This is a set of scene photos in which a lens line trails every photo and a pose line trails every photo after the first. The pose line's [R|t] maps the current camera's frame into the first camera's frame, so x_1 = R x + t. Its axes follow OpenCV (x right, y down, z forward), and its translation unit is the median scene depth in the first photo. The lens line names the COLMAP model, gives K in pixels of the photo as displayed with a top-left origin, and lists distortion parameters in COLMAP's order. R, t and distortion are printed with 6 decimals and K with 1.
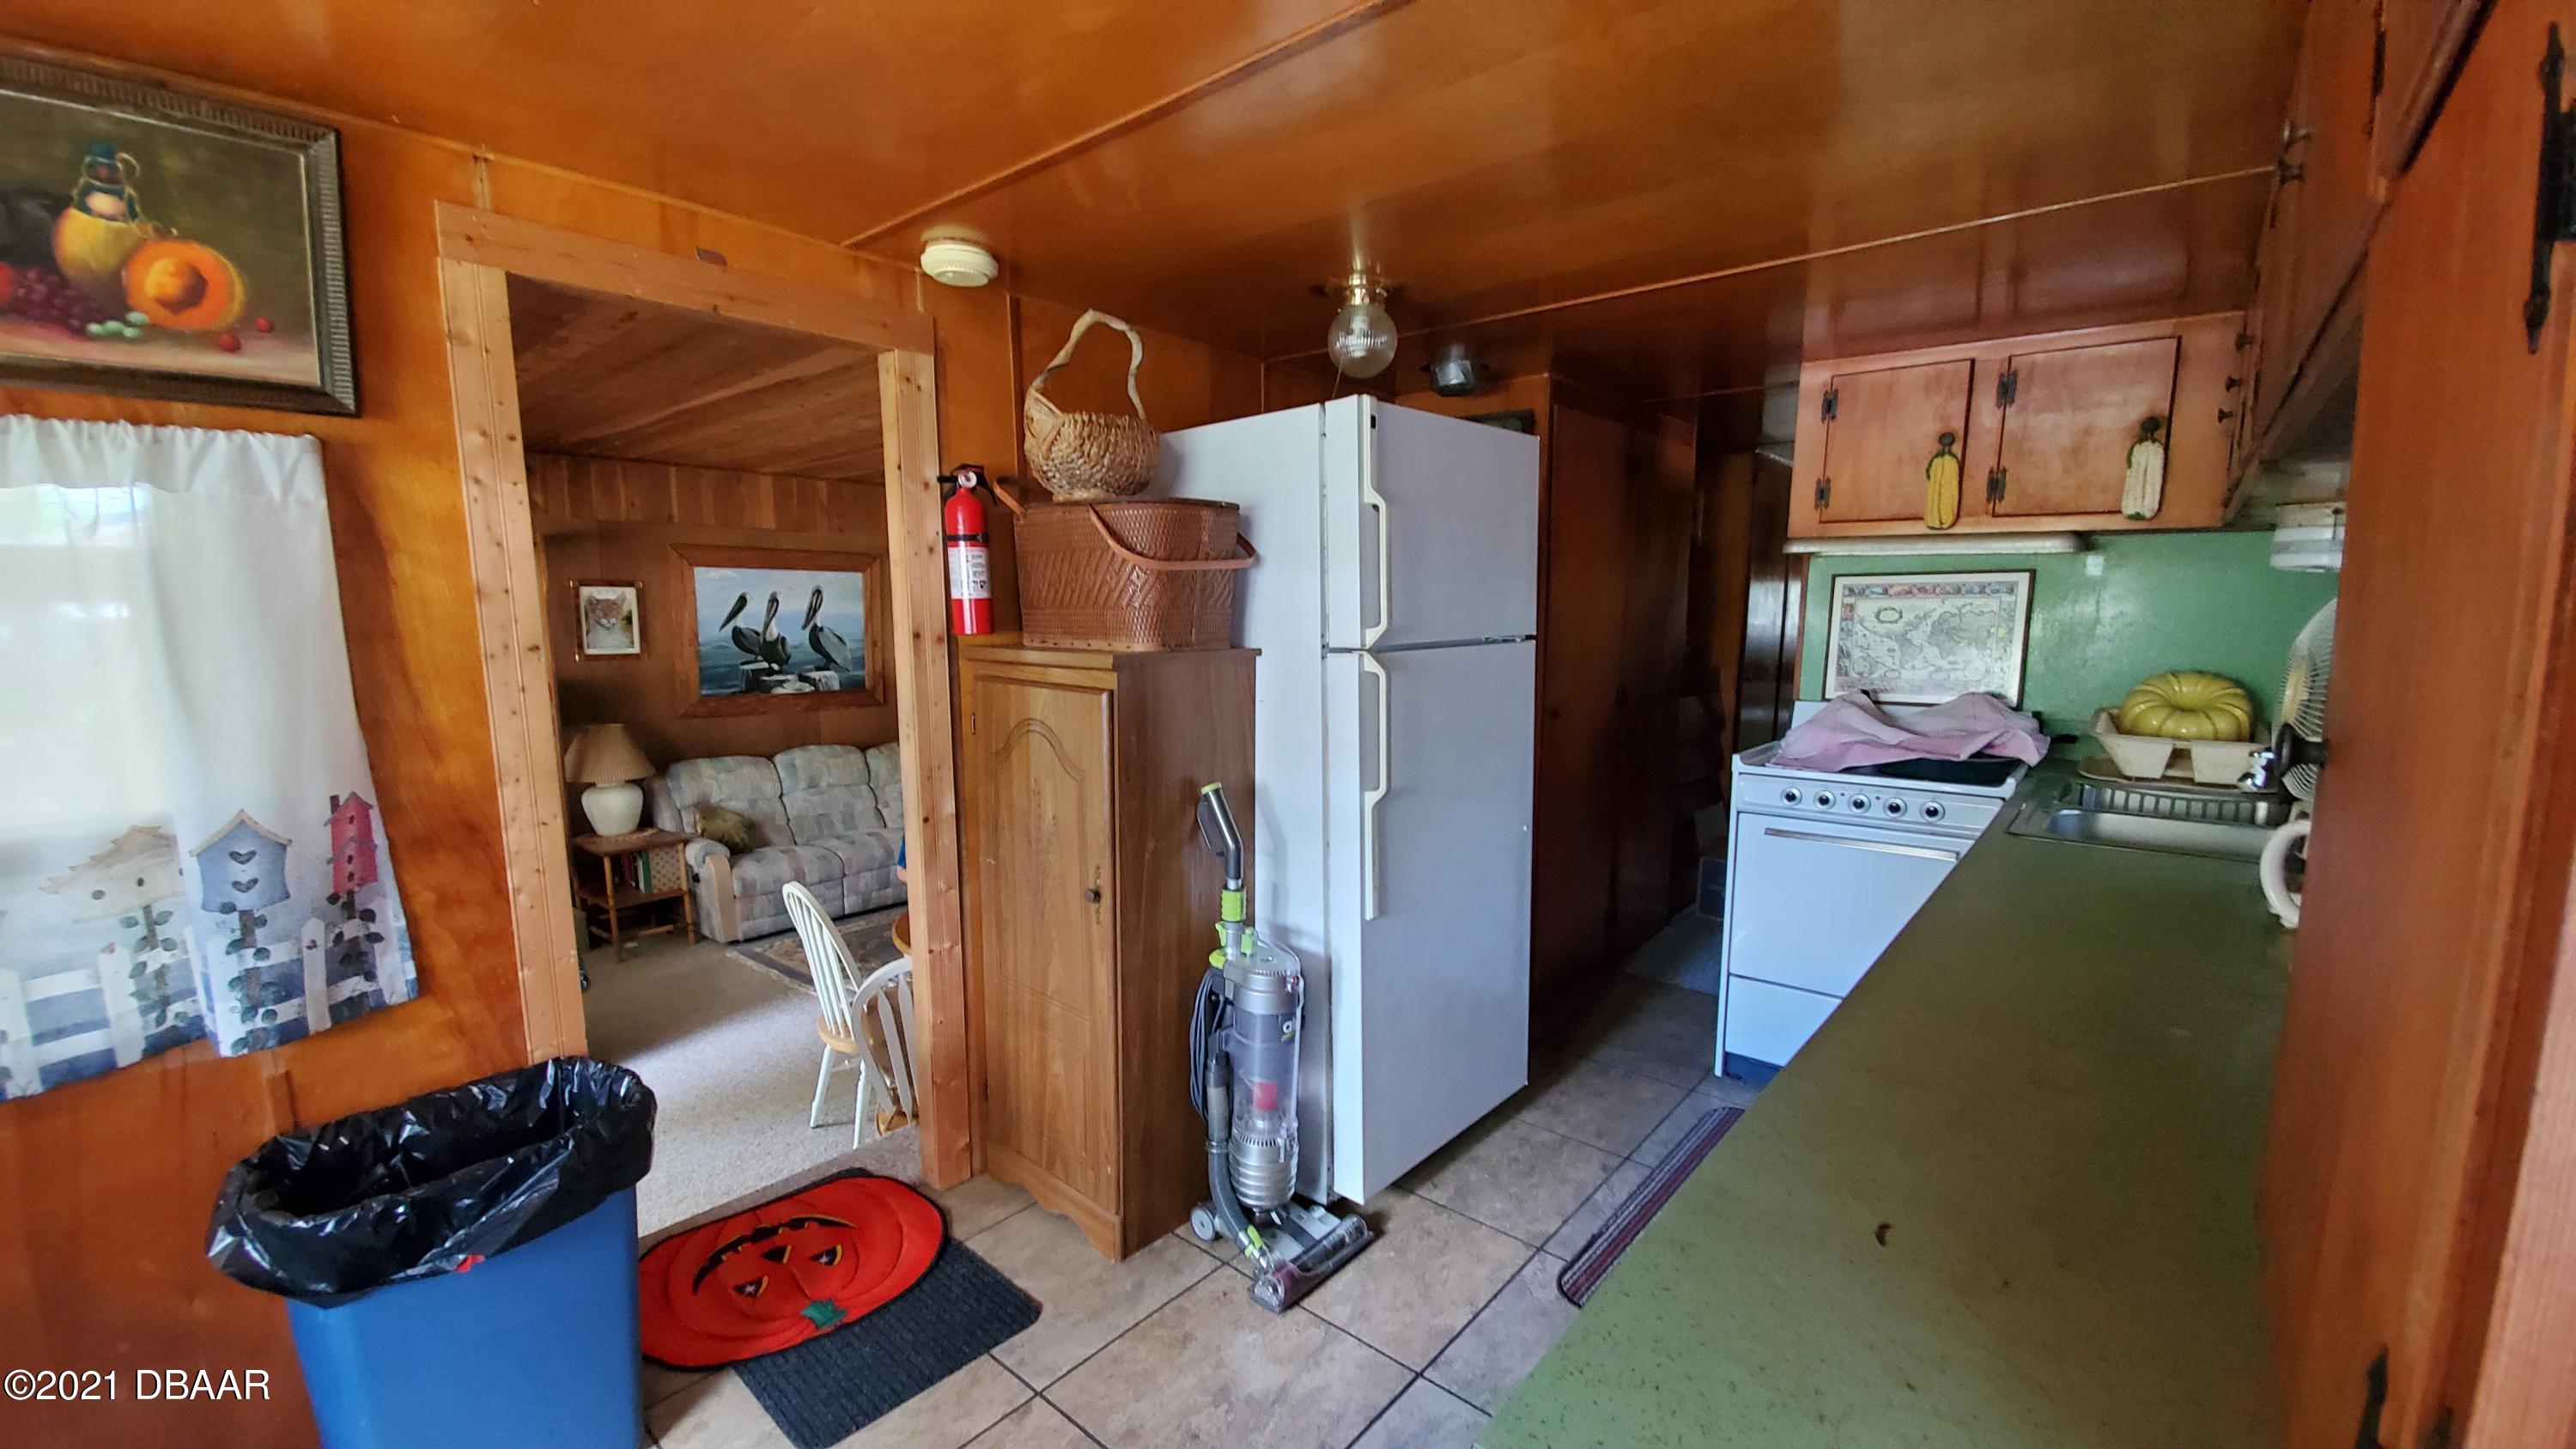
lens RADIAL K [[1022.0, 0, 1263.5], [0, 1022.0, 748.9], [0, 0, 1]] dist [0.014261, -0.016073]
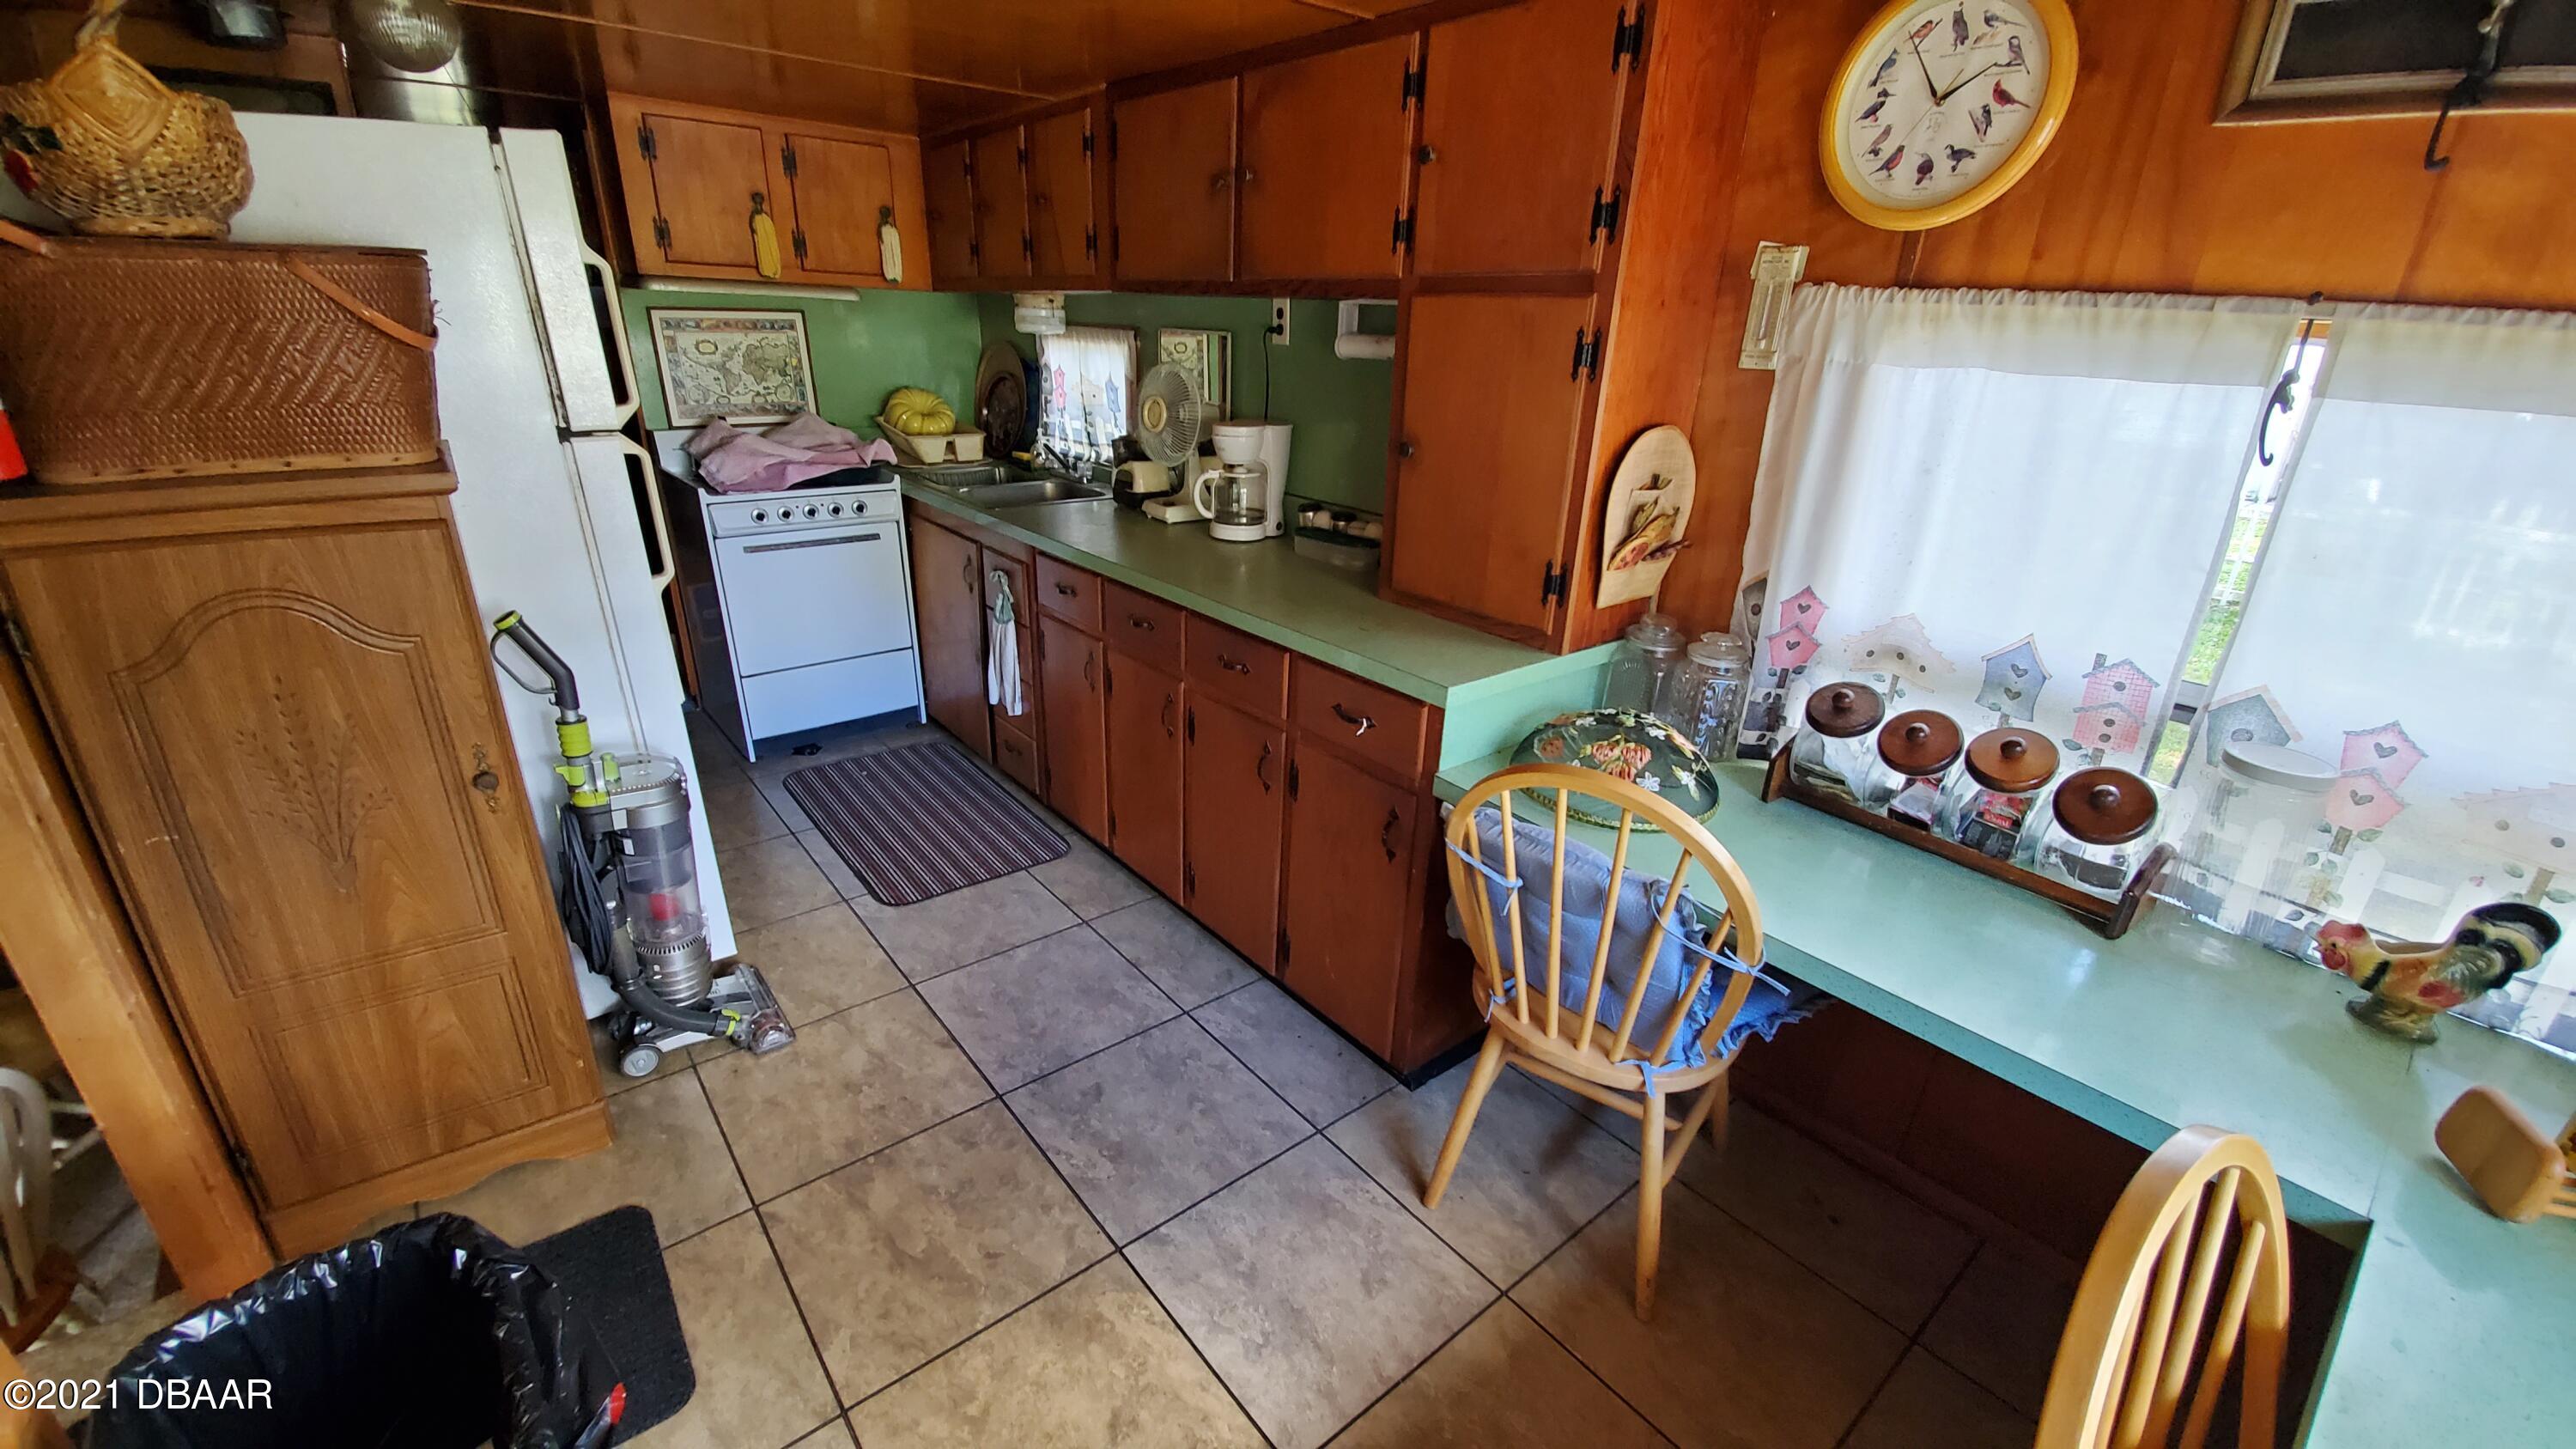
lens RADIAL K [[1036.9, 0, 1277.5], [0, 1036.9, 750.9], [0, 0, 1]] dist [0.000975, -0.007952]
pose [[0.165013, -0.381355, 0.909582, -0.603022], [0.095748, 0.924062, 0.370056, -0.091751], [-0.981633, 0.026026, 0.188996, 0.176879]]
